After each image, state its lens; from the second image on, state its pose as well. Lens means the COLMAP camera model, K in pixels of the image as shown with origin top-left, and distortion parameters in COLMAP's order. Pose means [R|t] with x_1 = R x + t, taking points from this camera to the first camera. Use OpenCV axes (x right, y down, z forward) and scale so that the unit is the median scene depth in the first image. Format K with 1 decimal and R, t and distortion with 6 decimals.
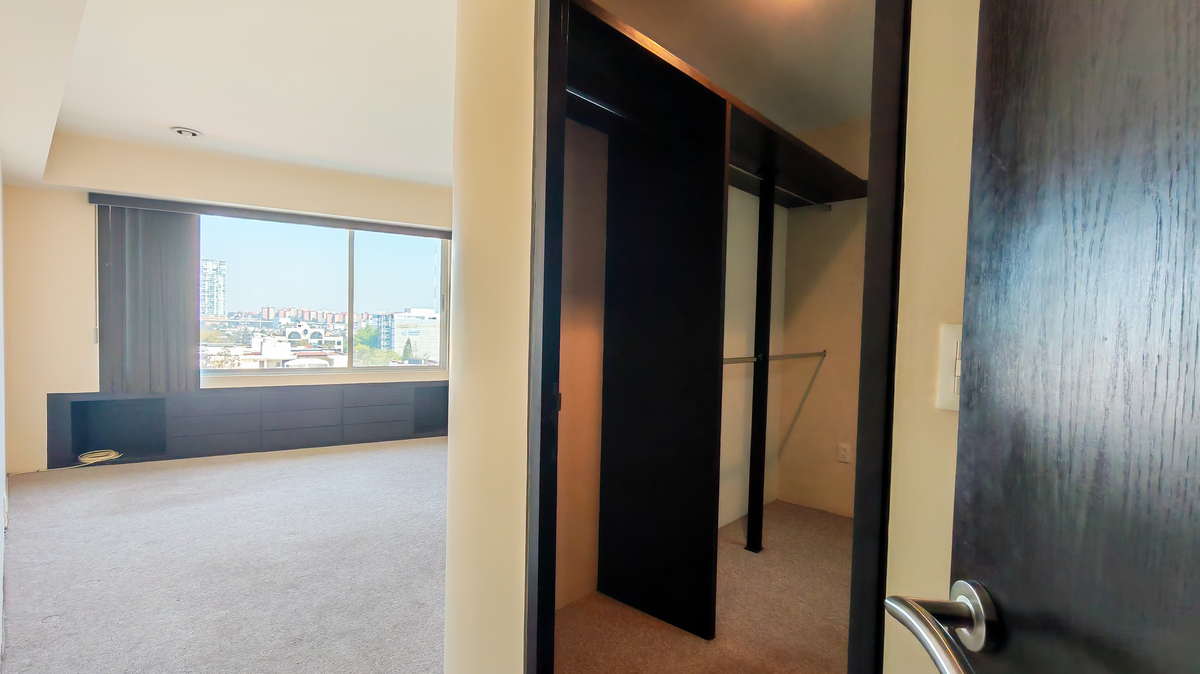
lens RADIAL K [[547.6, 0, 594.5], [0, 547.6, 343.8], [0, 0, 1]] dist [-0.001034, -0.000280]
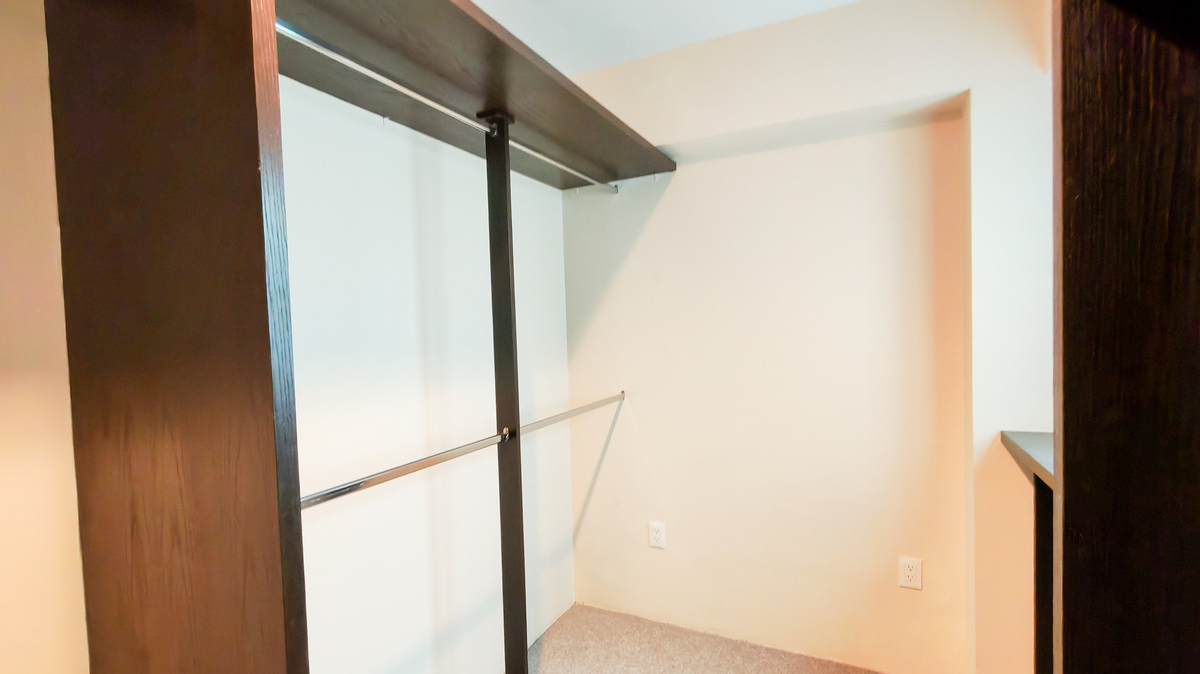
lens RADIAL K [[547.6, 0, 594.5], [0, 547.6, 343.8], [0, 0, 1]] dist [-0.001034, -0.000280]
pose [[0.955419, -0.066874, 0.287580, 0.192035], [0.066344, 0.997729, 0.011599, -0.060780], [-0.287703, 0.007997, 0.957686, 0.343211]]
